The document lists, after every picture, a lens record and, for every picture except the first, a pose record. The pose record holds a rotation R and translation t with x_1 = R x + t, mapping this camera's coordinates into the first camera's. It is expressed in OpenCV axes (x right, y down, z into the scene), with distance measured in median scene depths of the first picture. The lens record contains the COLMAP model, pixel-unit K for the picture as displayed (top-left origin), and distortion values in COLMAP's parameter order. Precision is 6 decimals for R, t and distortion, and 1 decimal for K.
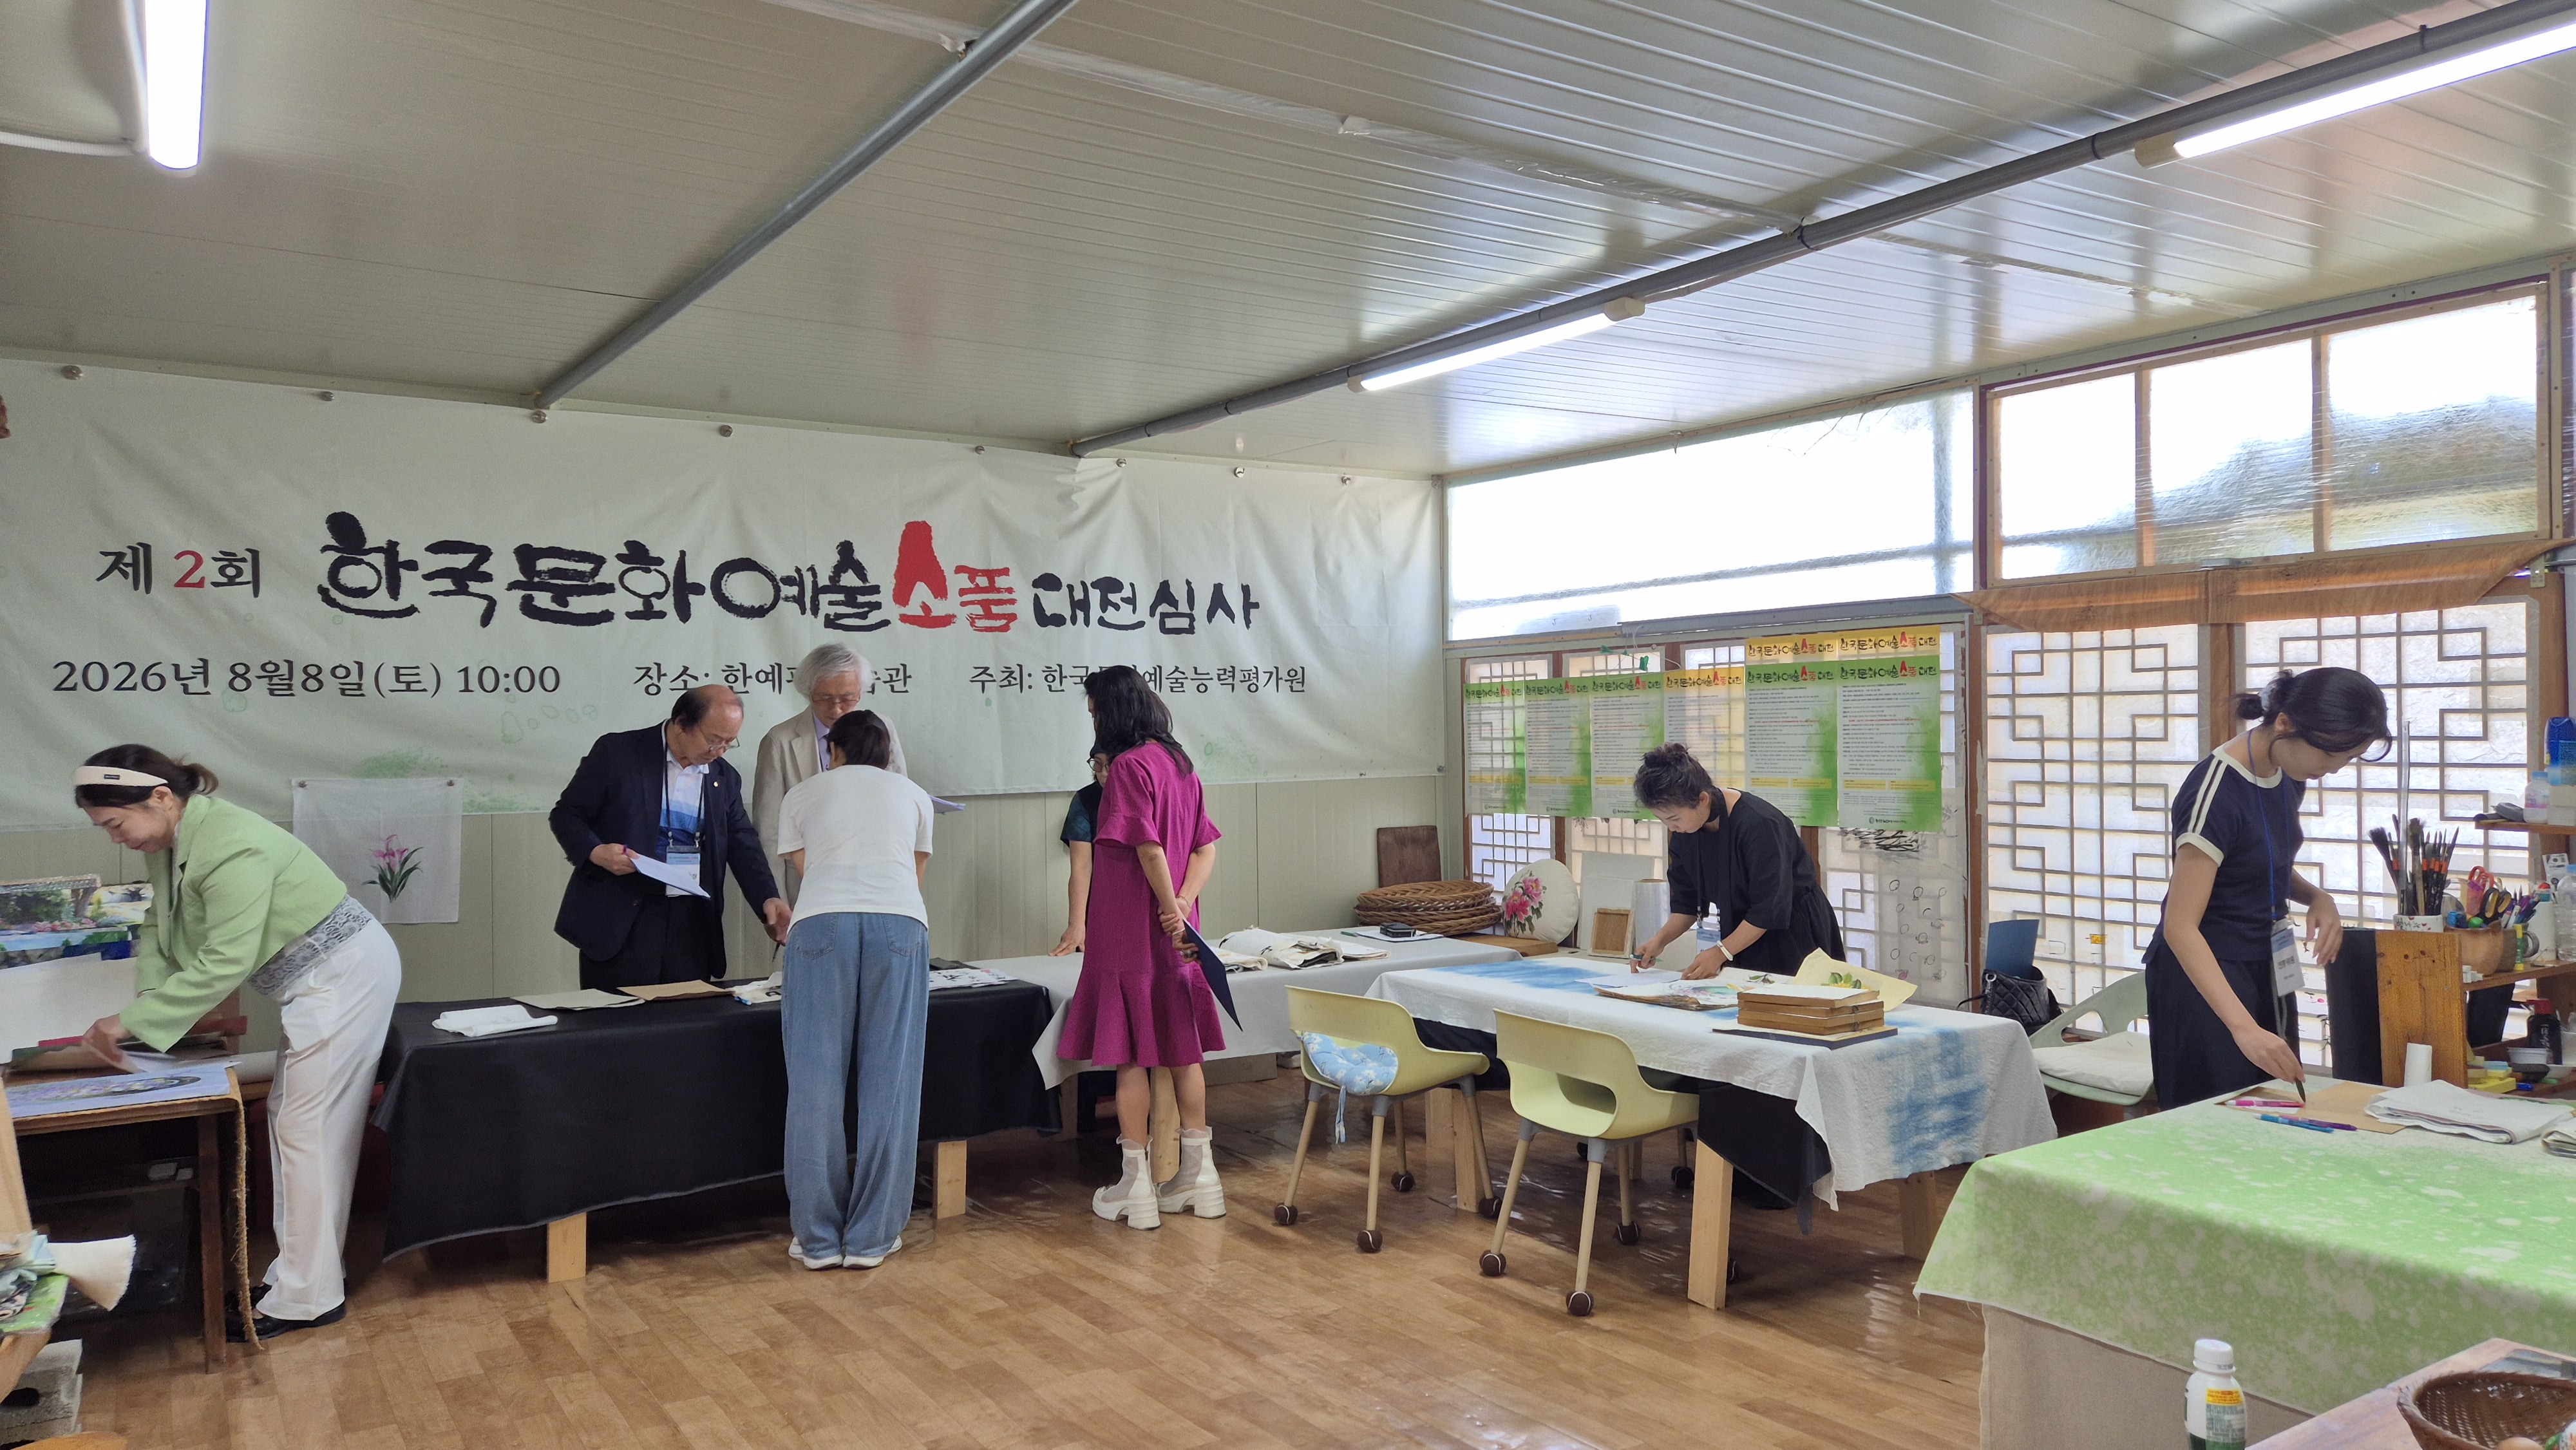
lens RADIAL K [[1699.8, 0, 1309.6], [0, 1699.8, 719.3], [0, 0, 1]] dist [0.058705, -0.052136]
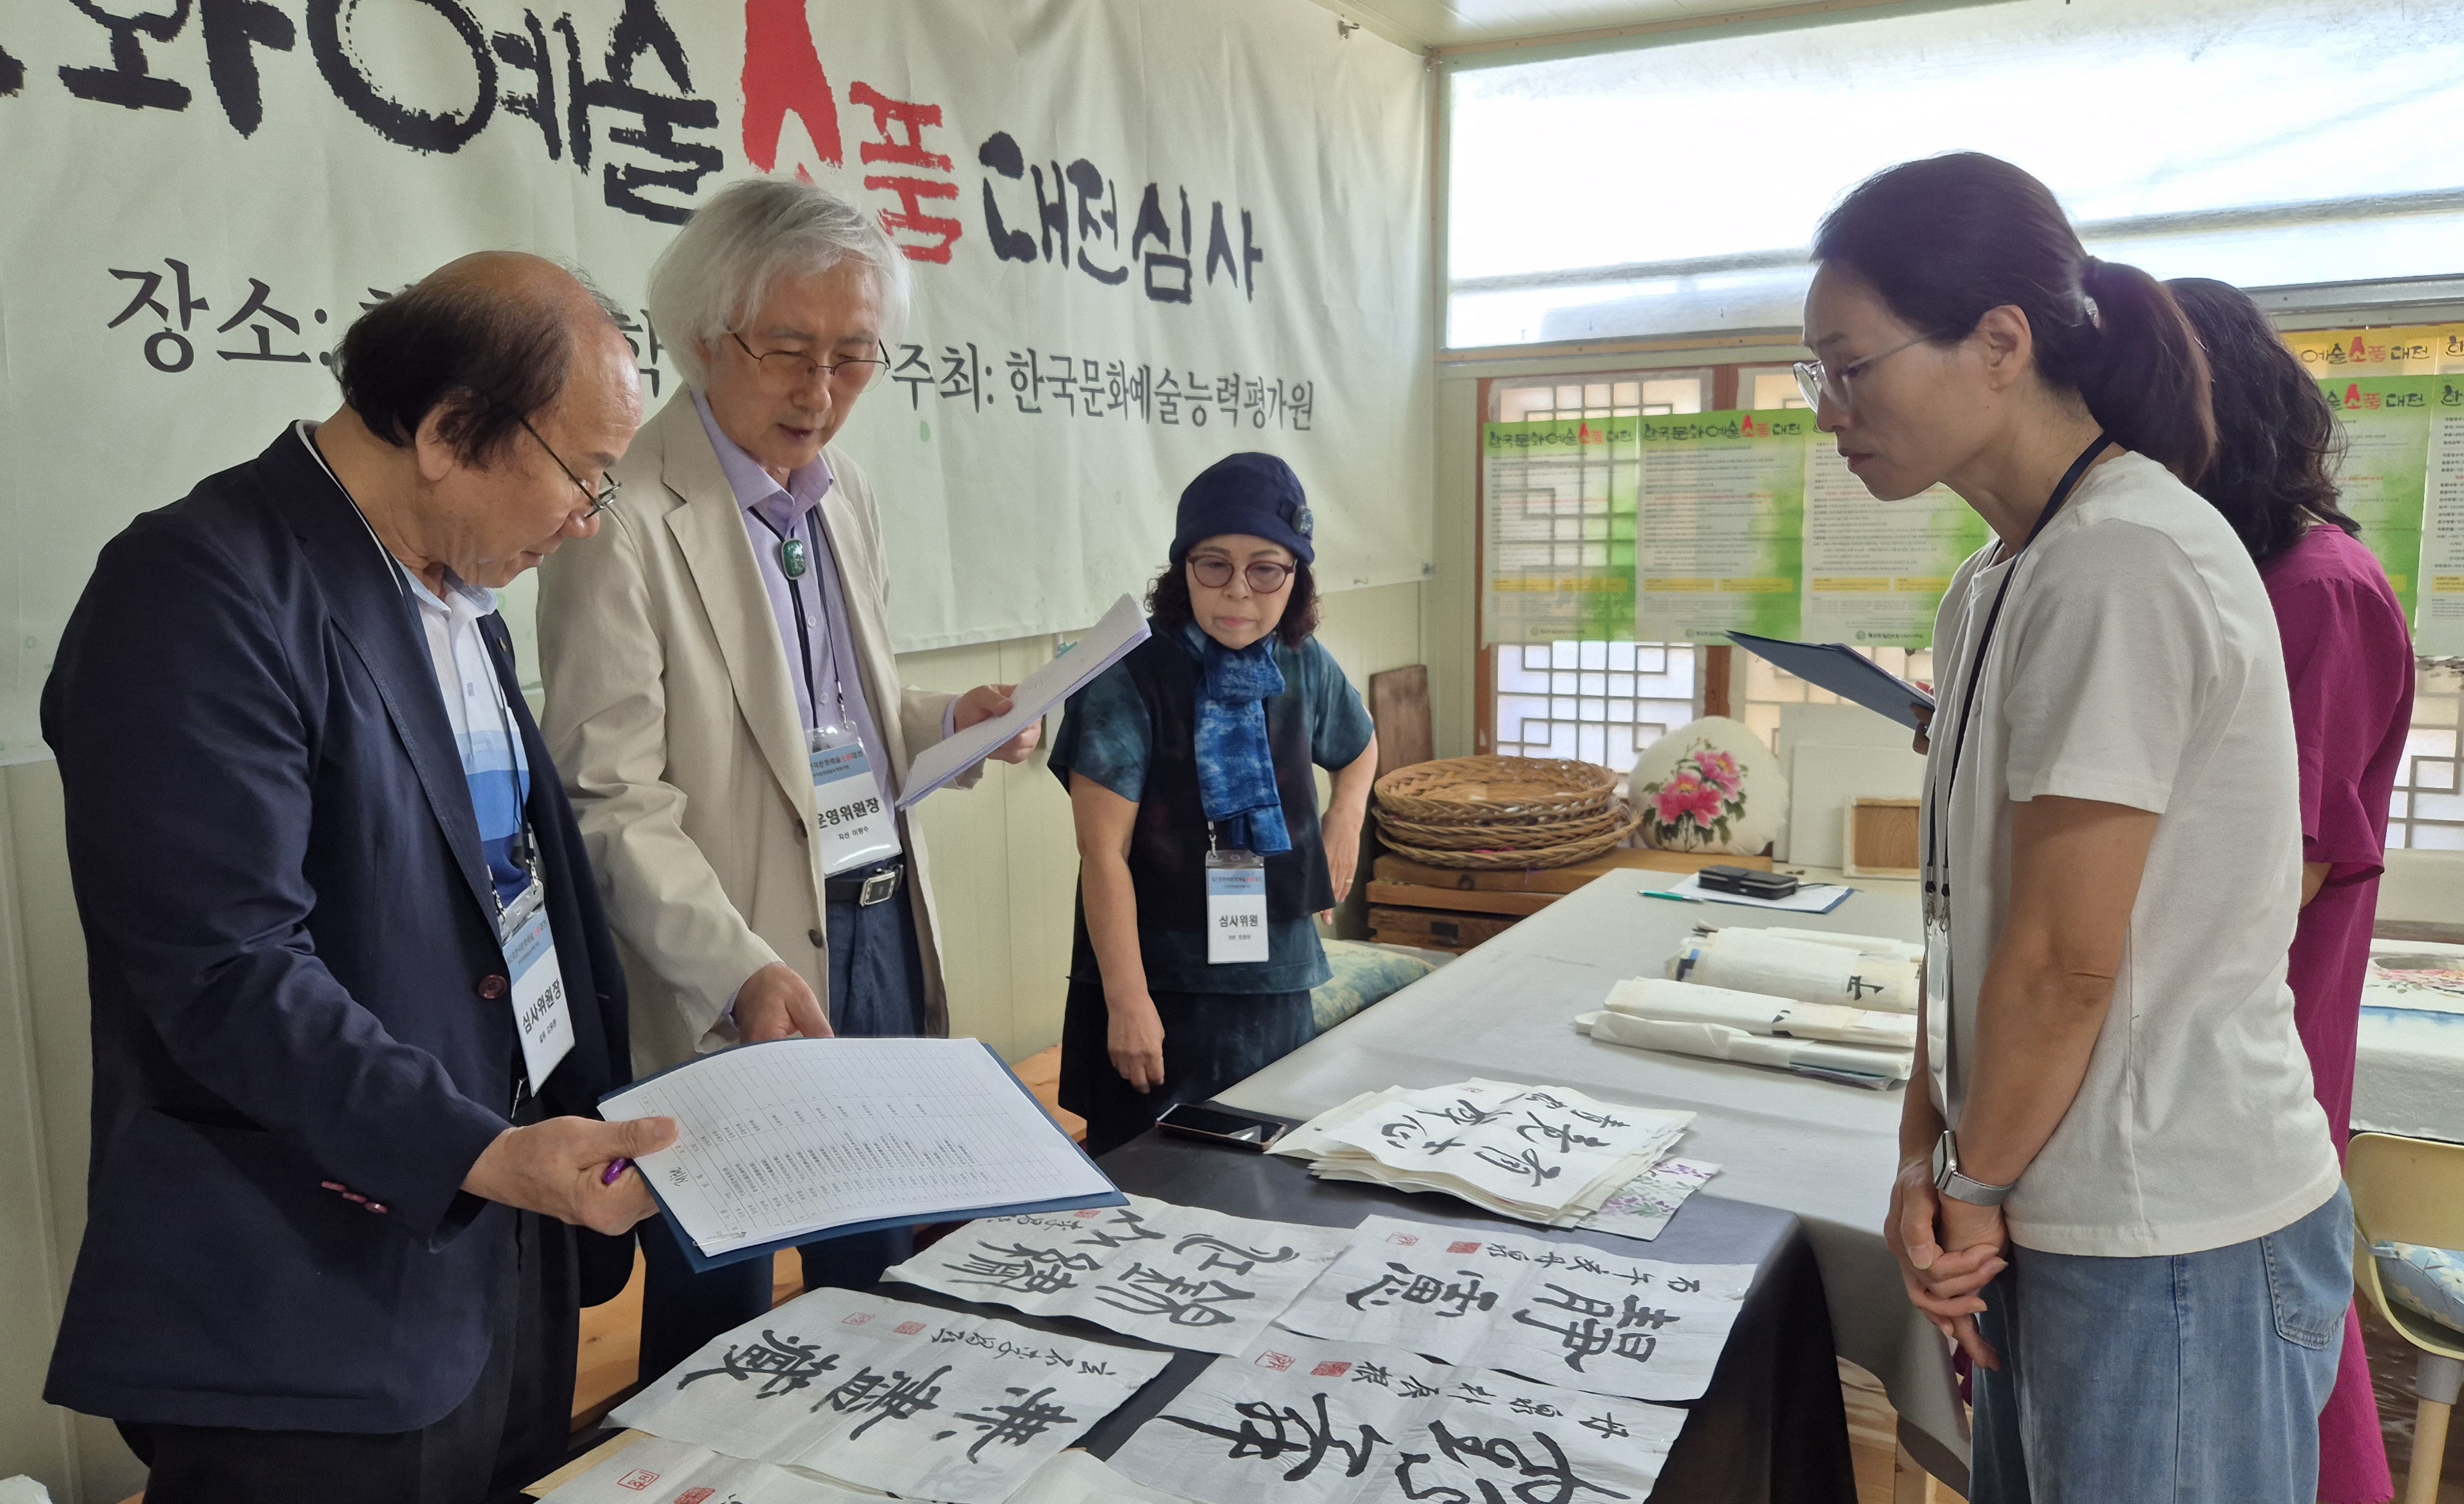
lens RADIAL K [[1771.0, 0, 1175.6], [0, 1771.0, 756.4], [0, 0, 1]] dist [0.058915, -0.054335]
pose [[0.898971, -0.062396, 0.433541, -0.340521], [0.000523, 0.989953, 0.141393, 0.007822], [-0.438008, -0.126881, 0.889972, 0.589541]]
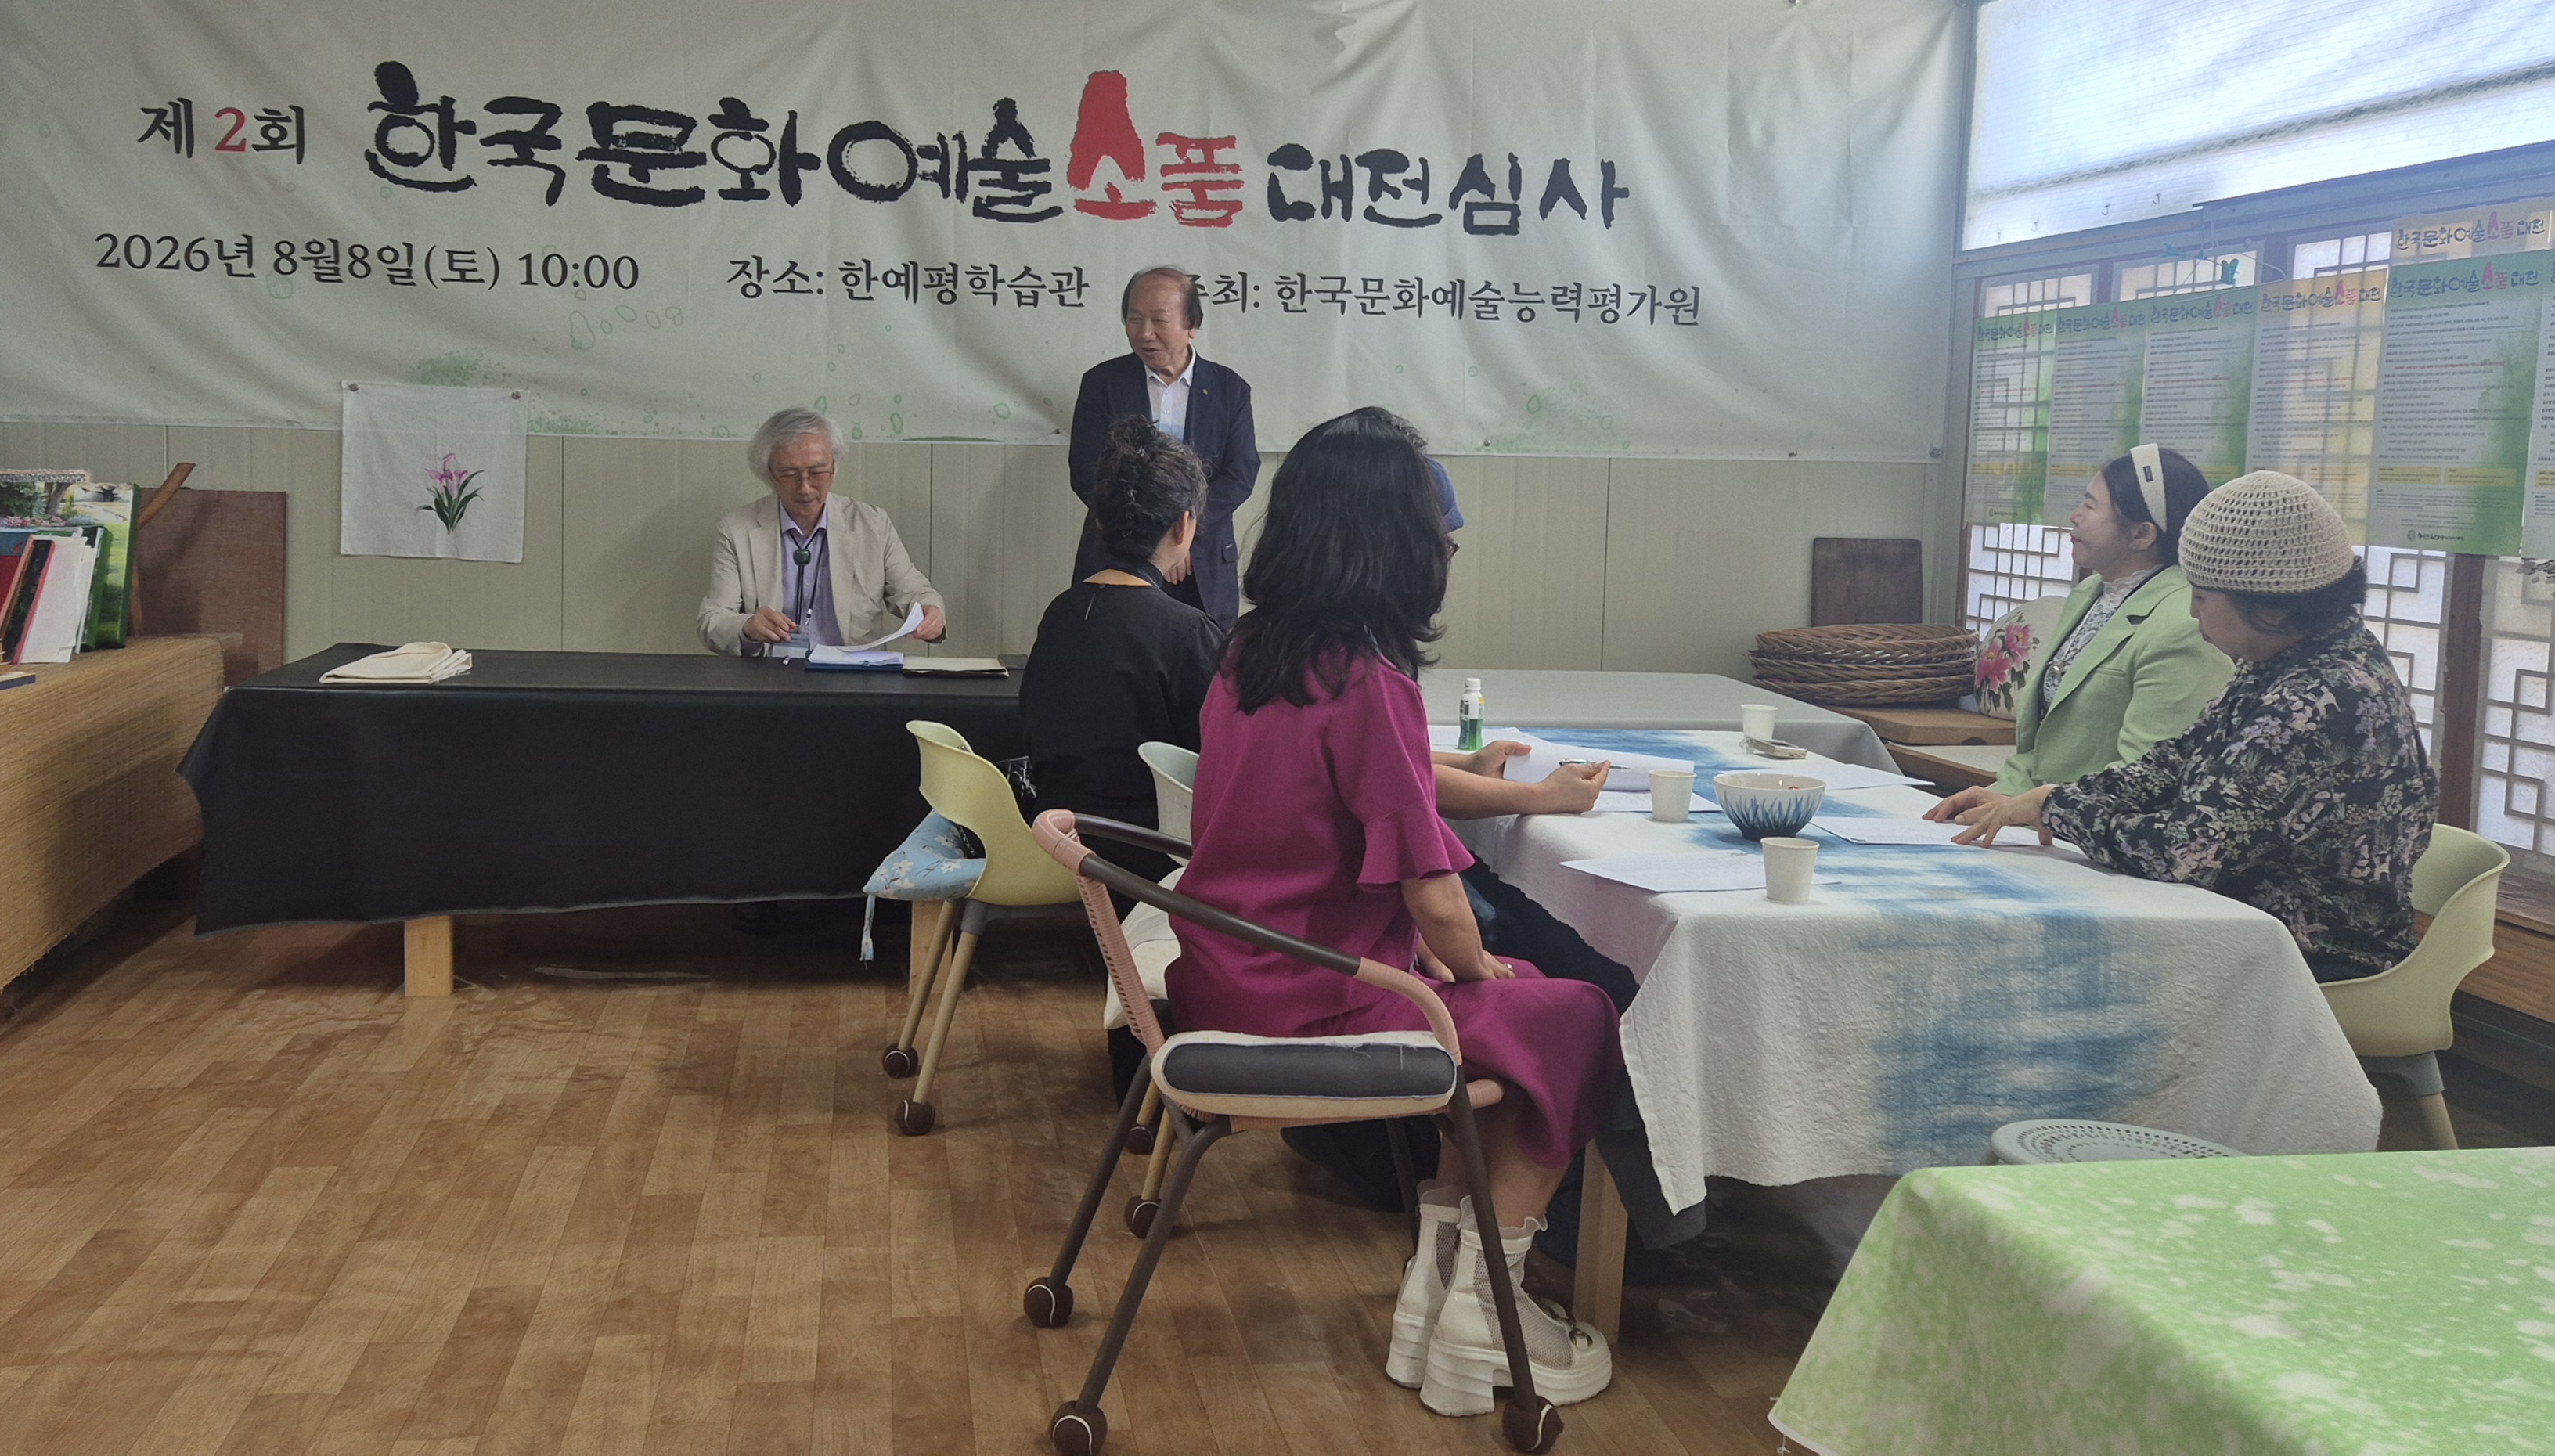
lens RADIAL K [[2084.3, 0, 1198.2], [0, 2084.3, 592.6], [0, 0, 1]] dist [0.086765, -0.064408]
pose [[0.902042, 0.068682, -0.426149, 0.208266], [-0.035493, 0.995719, 0.085352, 0.029351], [0.430187, -0.061866, 0.900618, 0.195243]]
